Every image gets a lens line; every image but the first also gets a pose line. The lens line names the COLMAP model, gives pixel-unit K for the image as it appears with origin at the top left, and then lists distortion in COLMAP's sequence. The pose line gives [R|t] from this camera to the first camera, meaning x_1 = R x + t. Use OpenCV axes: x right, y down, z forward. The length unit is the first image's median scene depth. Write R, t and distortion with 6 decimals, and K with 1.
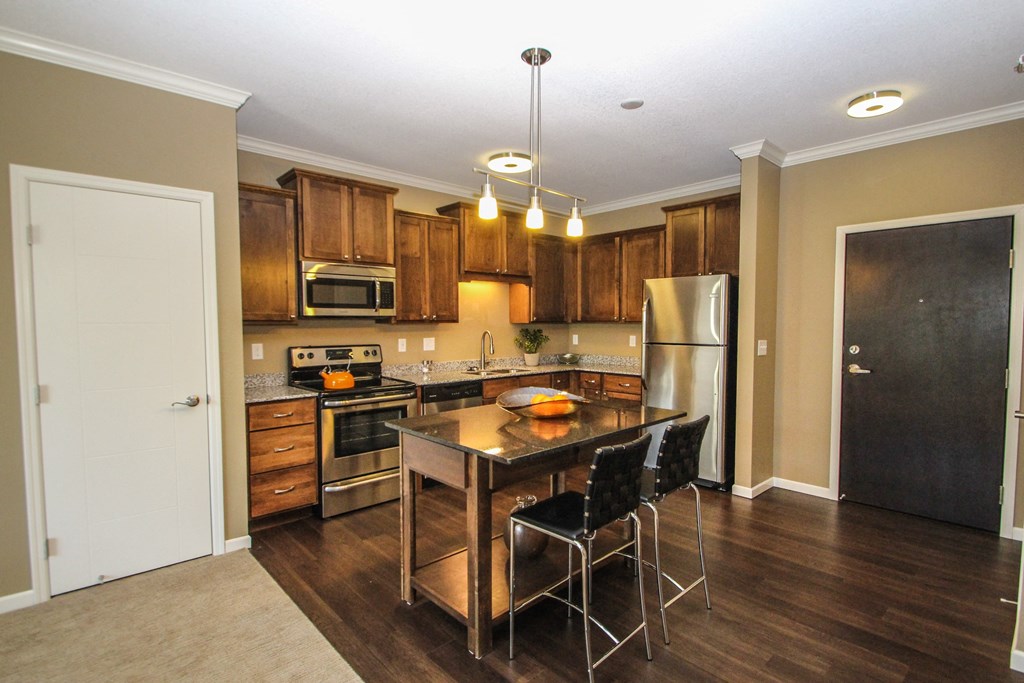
lens RADIAL K [[483.4, 0, 513.4], [0, 483.4, 340.3], [0, 0, 1]] dist [0.003983, -0.001687]
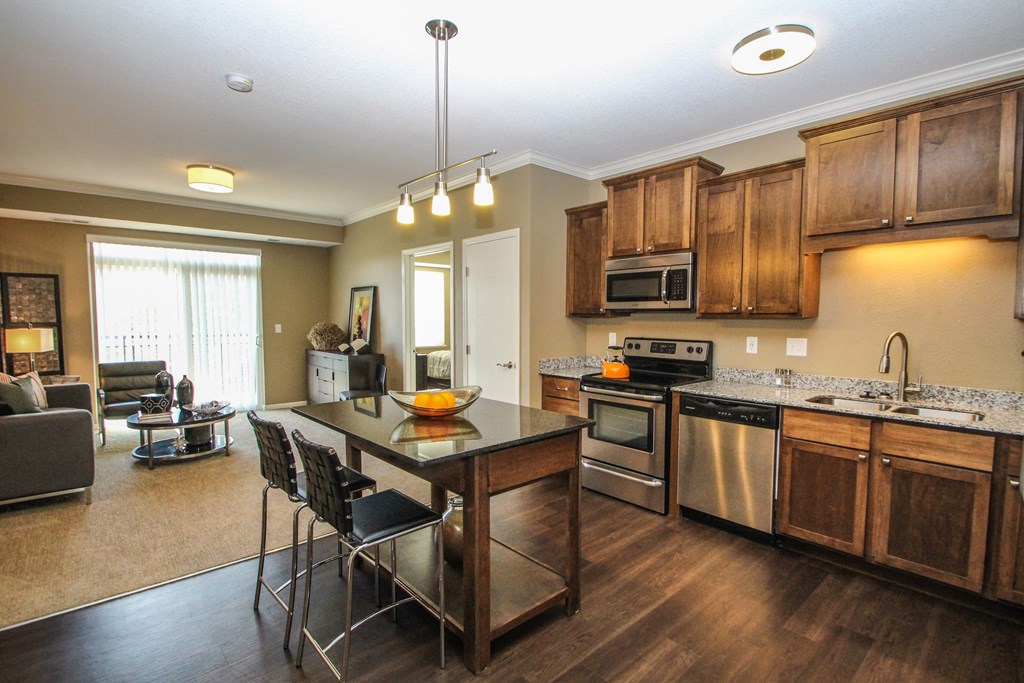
lens RADIAL K [[483.4, 0, 521.1], [0, 483.4, 343.7], [0, 0, 1]] dist [0.003983, -0.001687]
pose [[0.008673, 0.057237, -0.998323, 0.626619], [-0.044534, 0.997392, 0.056796, -0.022935], [0.998970, 0.043967, 0.011200, 0.706374]]
